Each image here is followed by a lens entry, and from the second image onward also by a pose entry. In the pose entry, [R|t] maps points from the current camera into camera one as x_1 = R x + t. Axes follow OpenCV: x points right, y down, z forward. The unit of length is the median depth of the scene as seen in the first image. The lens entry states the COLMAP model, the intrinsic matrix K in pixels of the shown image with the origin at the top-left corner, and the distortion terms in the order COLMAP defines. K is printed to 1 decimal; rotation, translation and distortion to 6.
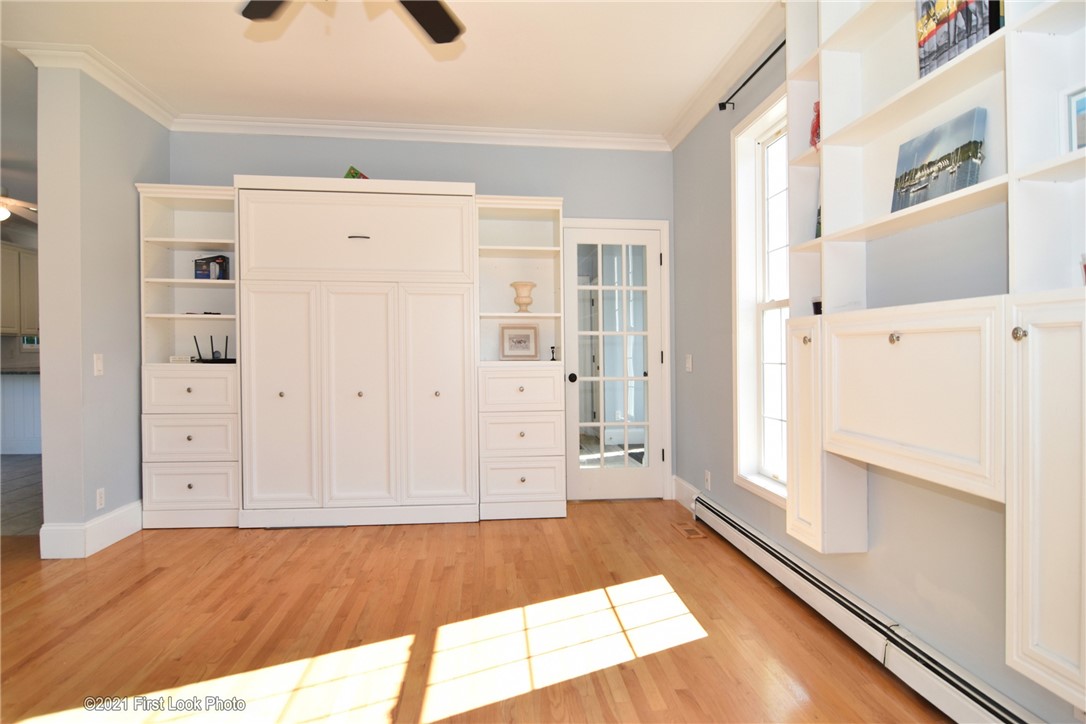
lens RADIAL K [[550.9, 0, 489.0], [0, 550.9, 354.0], [0, 0, 1]] dist [-0.004391, -0.000442]
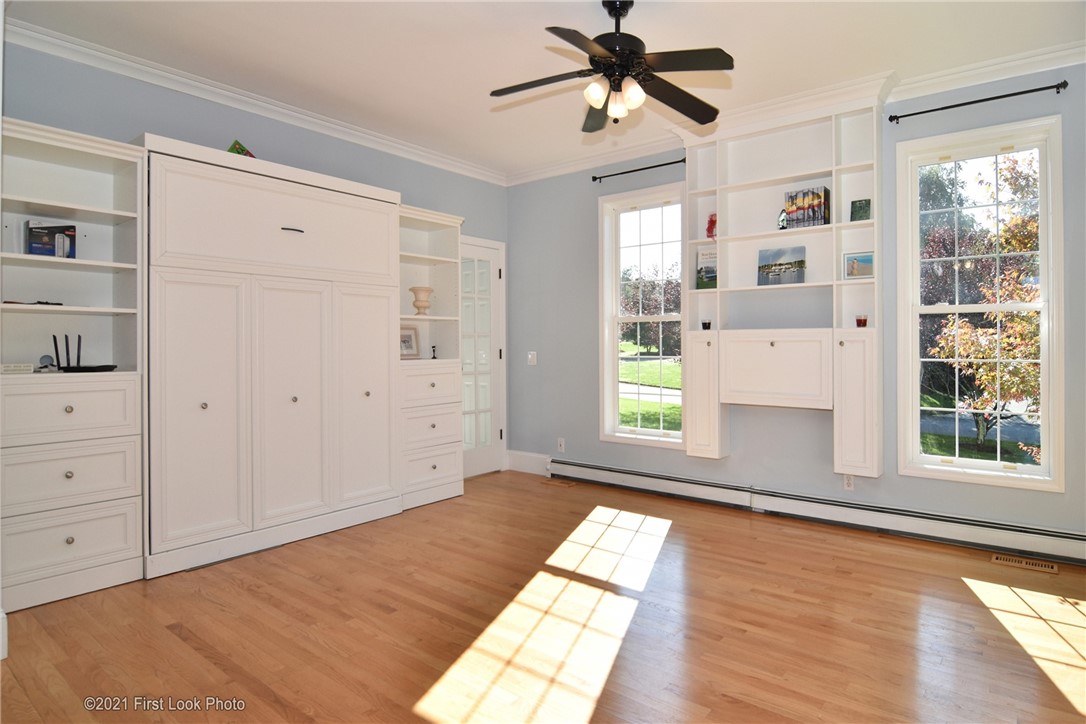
lens RADIAL K [[601.4, 0, 541.6], [0, 601.4, 345.9], [0, 0, 1]] dist [-0.007001, -0.000443]
pose [[0.708756, -0.007288, 0.705416, -0.668041], [0.009916, 0.999951, 0.000368, -0.013565], [-0.705384, 0.006734, 0.708793, -0.010285]]
